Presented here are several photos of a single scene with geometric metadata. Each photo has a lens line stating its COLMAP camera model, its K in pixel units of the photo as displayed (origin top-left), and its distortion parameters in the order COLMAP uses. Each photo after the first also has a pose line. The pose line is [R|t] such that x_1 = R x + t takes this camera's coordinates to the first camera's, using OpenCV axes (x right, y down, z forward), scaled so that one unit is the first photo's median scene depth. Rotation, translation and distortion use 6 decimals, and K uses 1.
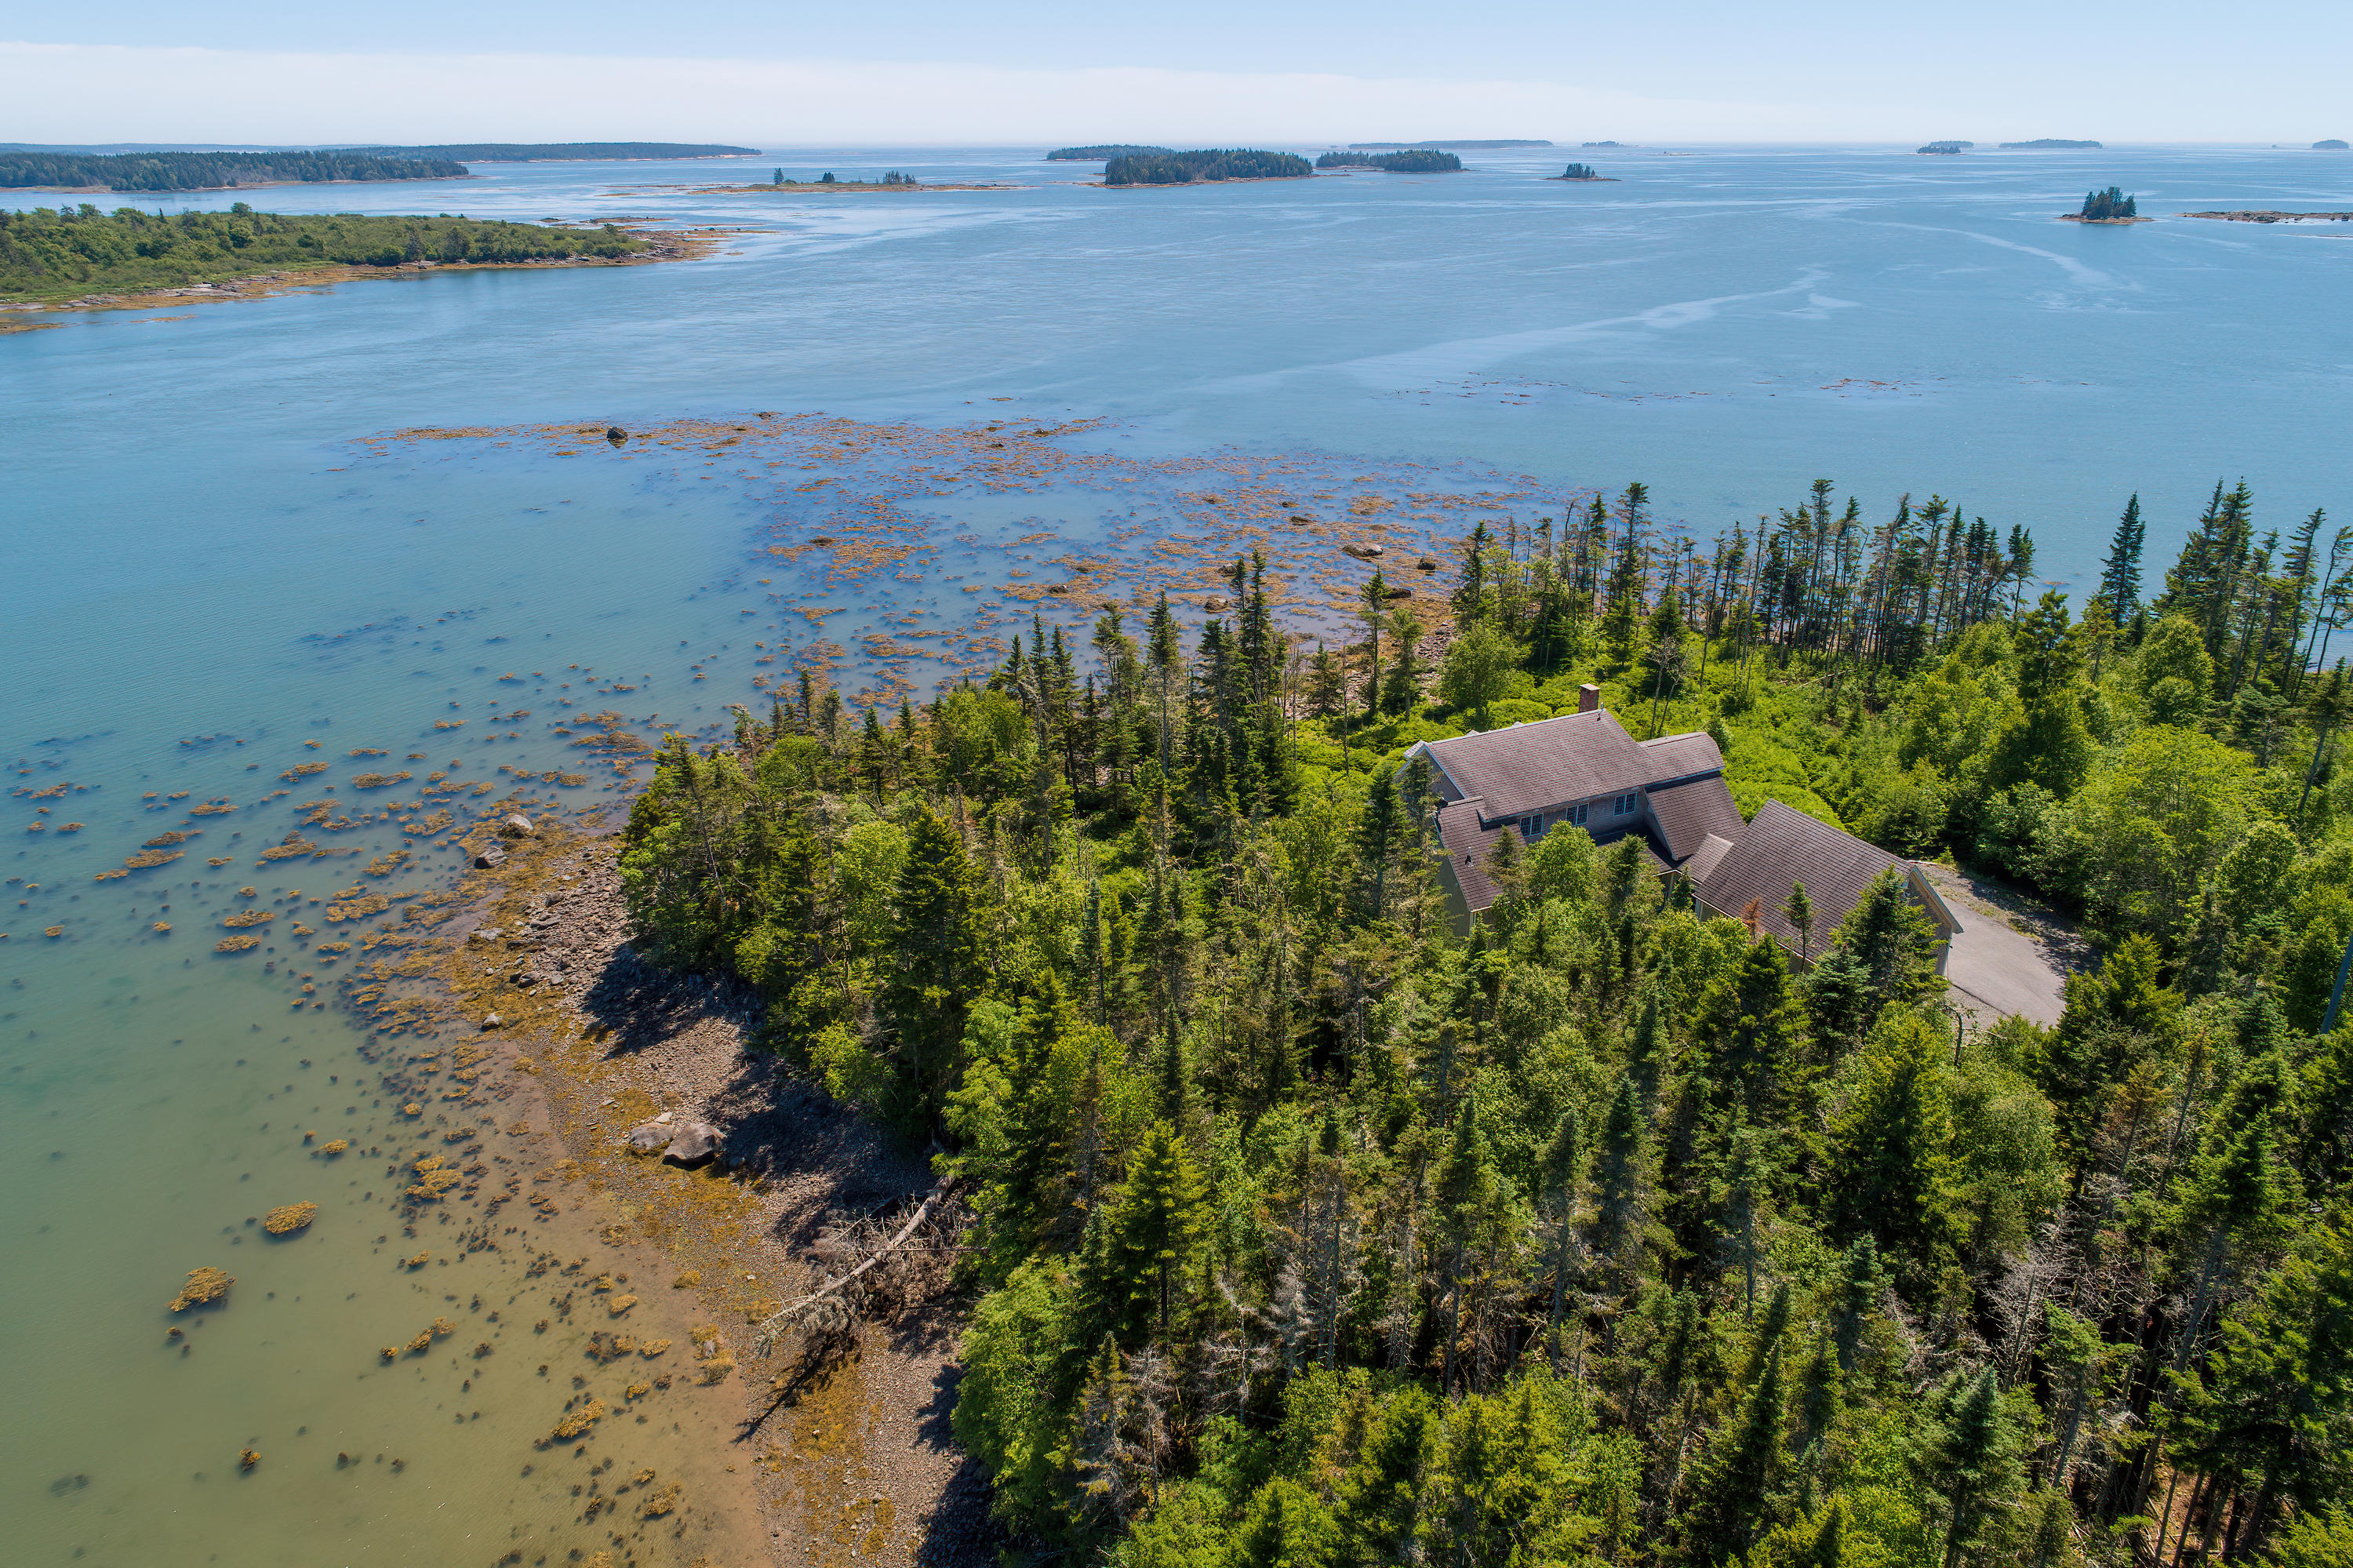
lens RADIAL K [[1584.5, 0, 1191.4], [0, 1584.5, 786.6], [0, 0, 1]] dist [-0.006454, 0.006353]
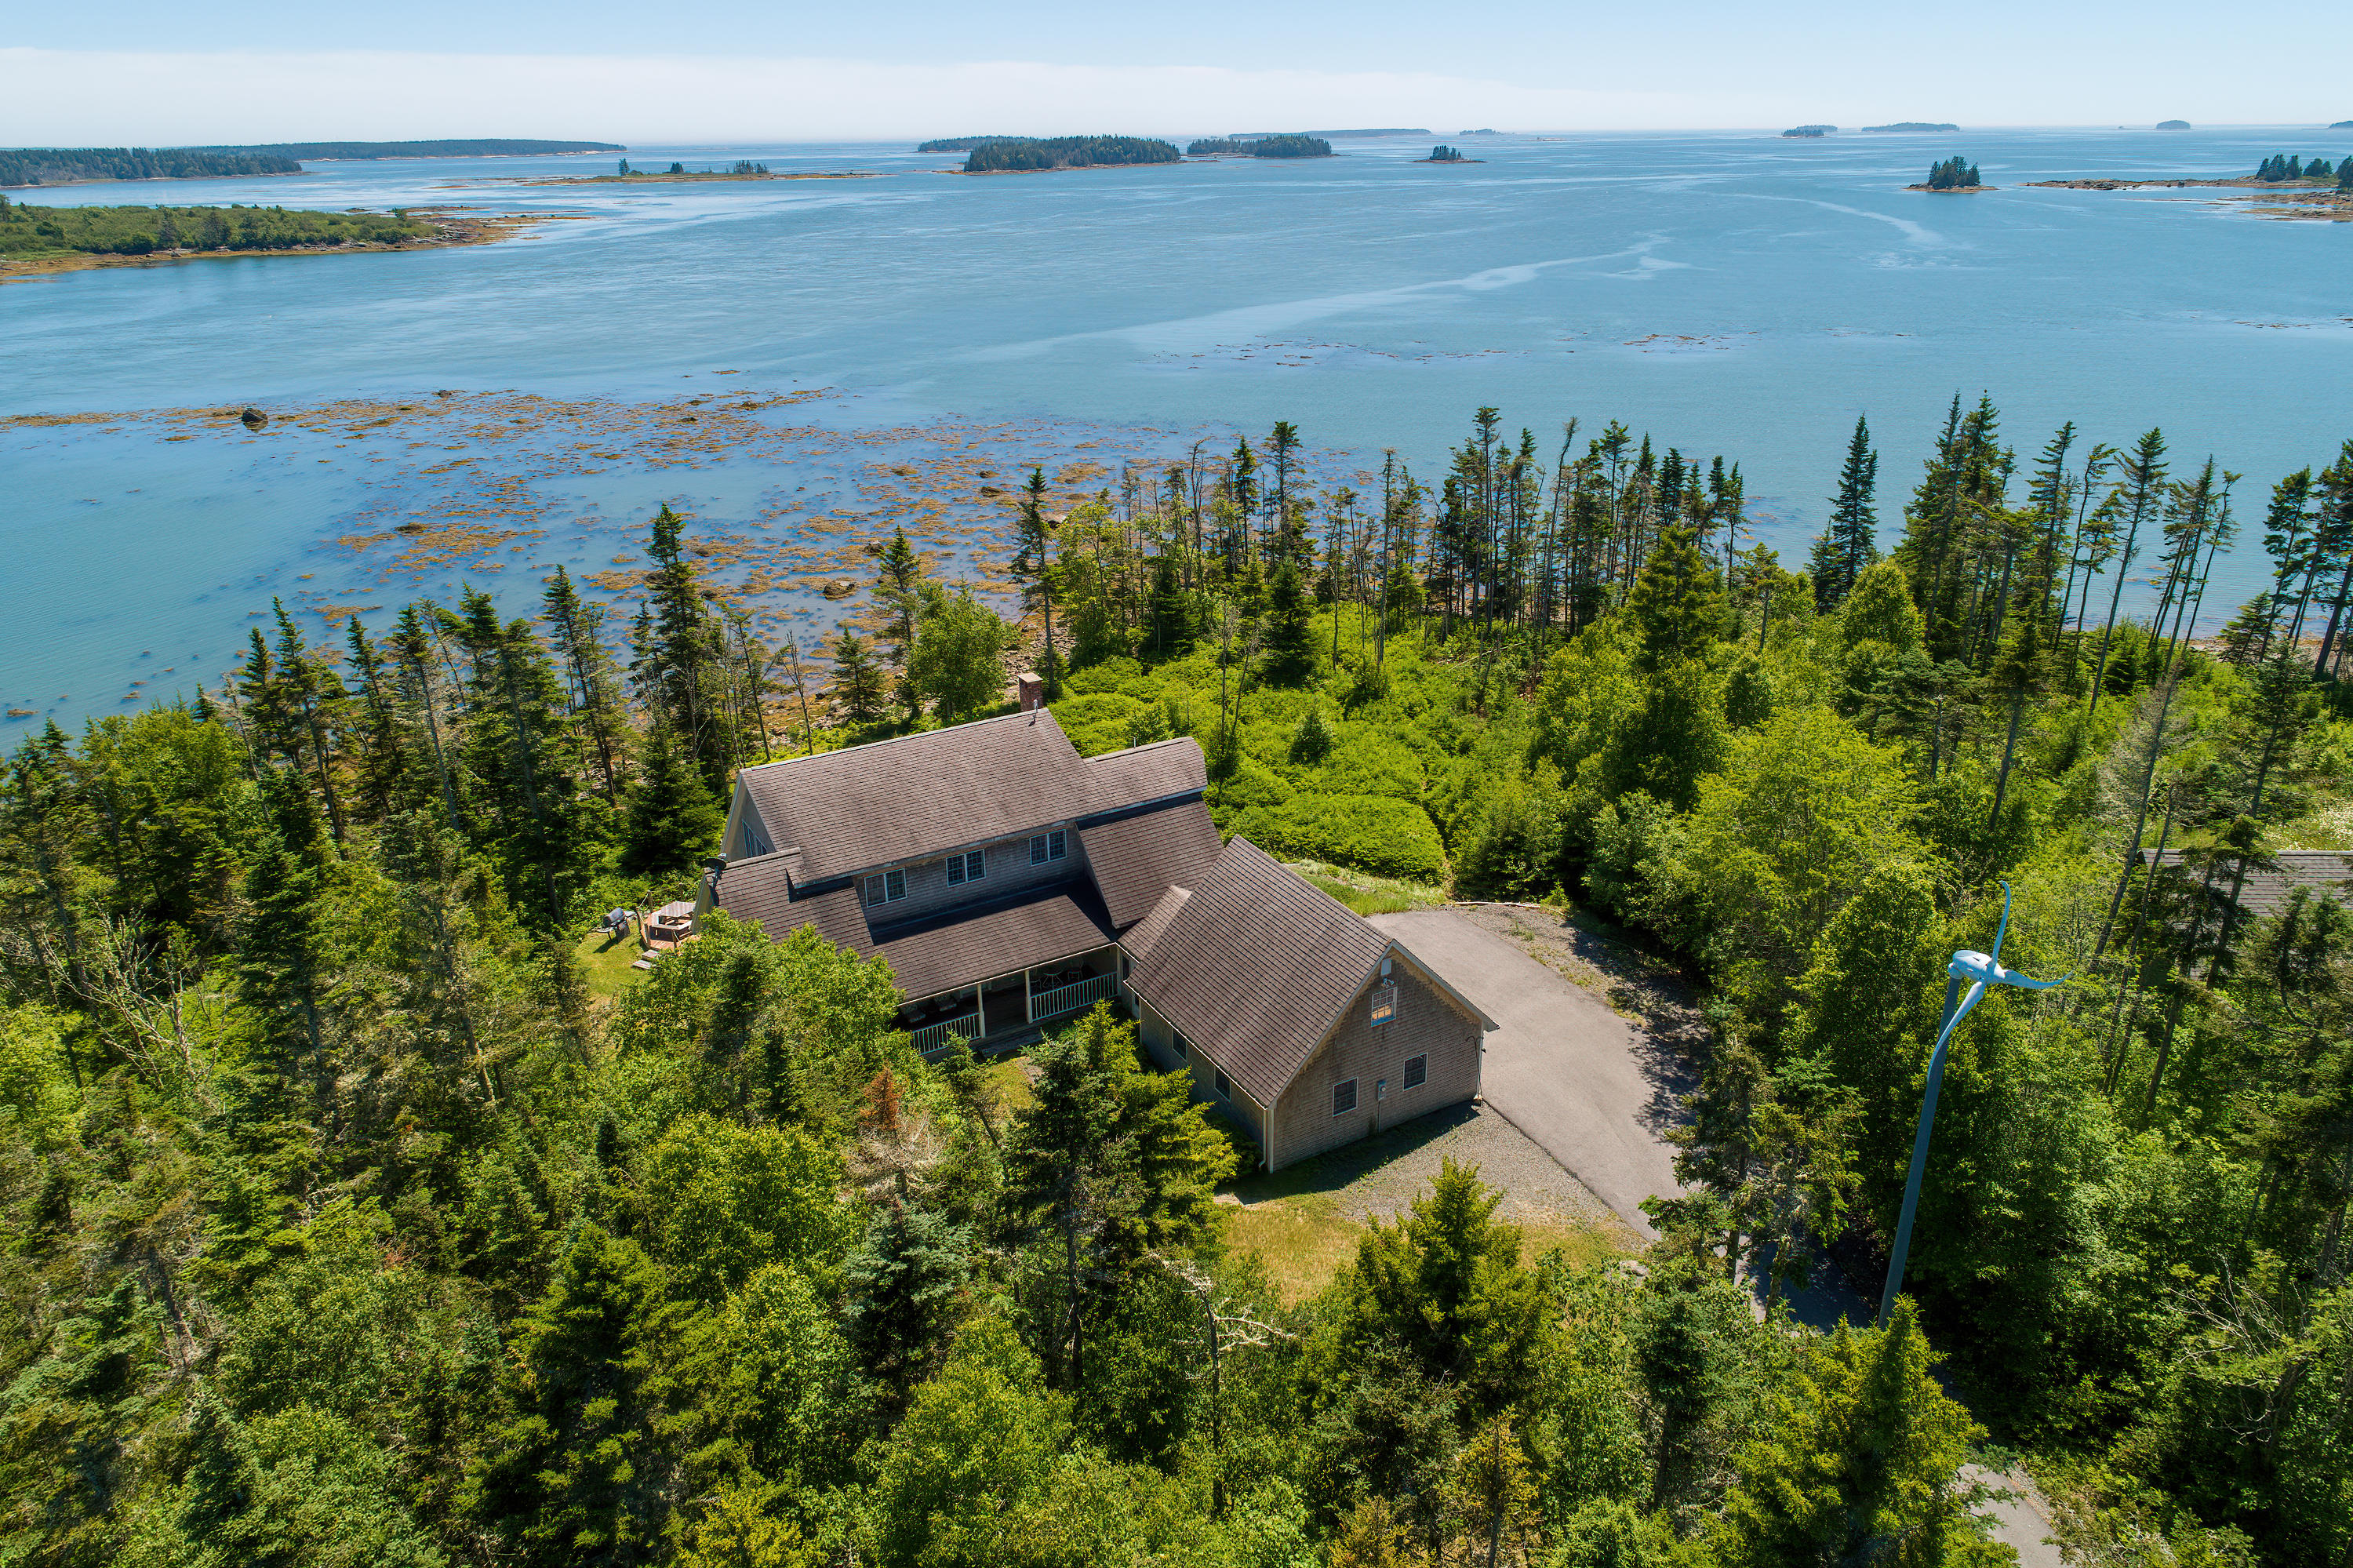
lens RADIAL K [[1584.5, 0, 1191.4], [0, 1584.5, 786.6], [0, 0, 1]] dist [-0.006454, 0.006353]
pose [[0.997661, -0.034707, 0.058892, 0.179399], [0.034486, 0.999394, 0.004756, -0.009912], [-0.059022, -0.002714, 0.998253, 0.189404]]
